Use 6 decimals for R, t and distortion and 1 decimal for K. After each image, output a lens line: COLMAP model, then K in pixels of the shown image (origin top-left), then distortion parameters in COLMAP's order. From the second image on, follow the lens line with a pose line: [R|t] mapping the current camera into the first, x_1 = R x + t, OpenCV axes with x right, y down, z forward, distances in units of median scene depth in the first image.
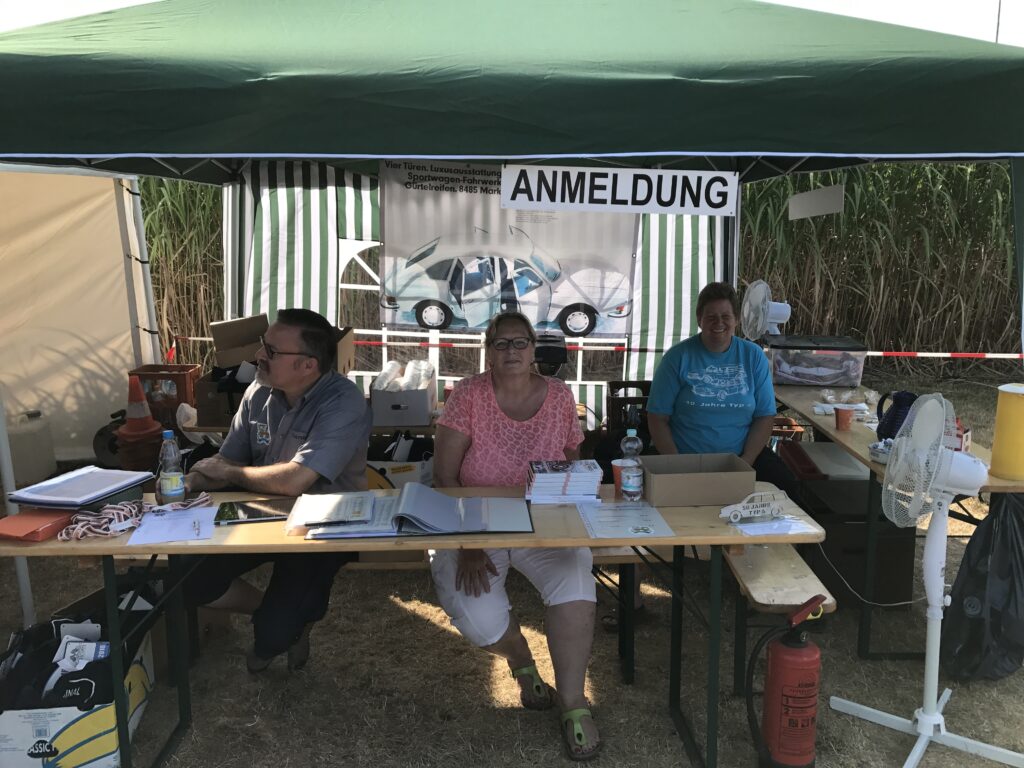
lens RADIAL K [[840.0, 0, 521.1], [0, 840.0, 390.2], [0, 0, 1]] dist [0.044048, -0.049043]
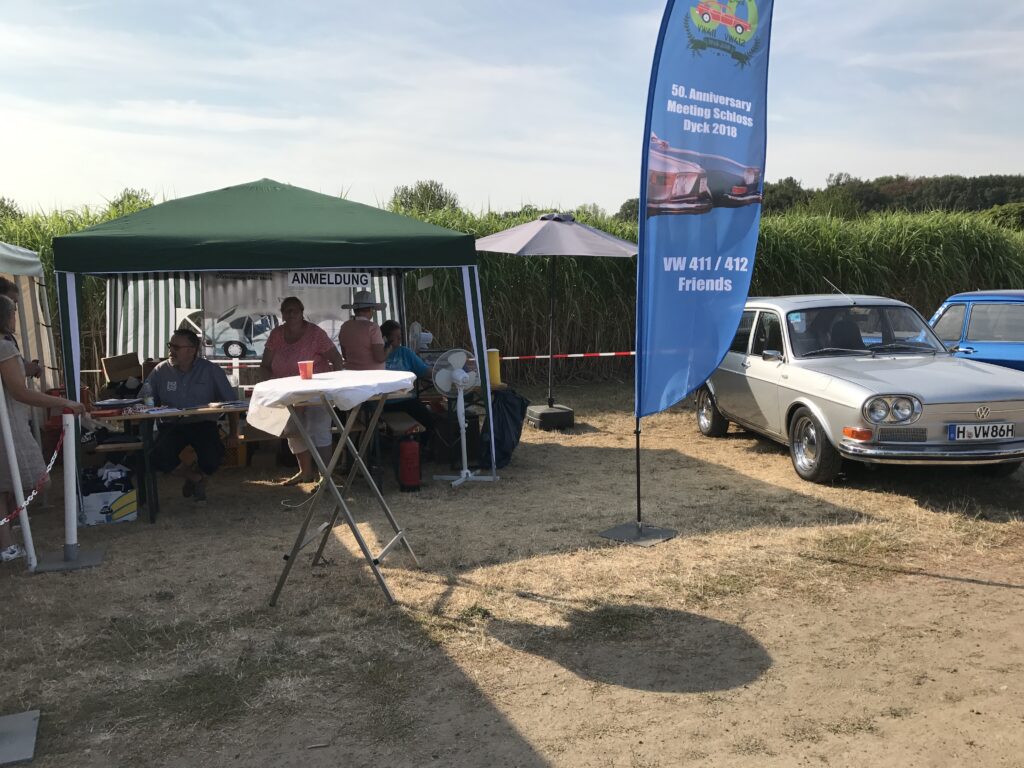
lens RADIAL K [[840.0, 0, 512.0], [0, 840.0, 386.0], [0, 0, 1]] dist [0.044048, -0.049043]
pose [[0.956693, -0.061581, 0.284511, -0.059409], [0.088971, 0.992455, -0.084363, 0.190101], [-0.277169, 0.106023, 0.954954, -0.846599]]
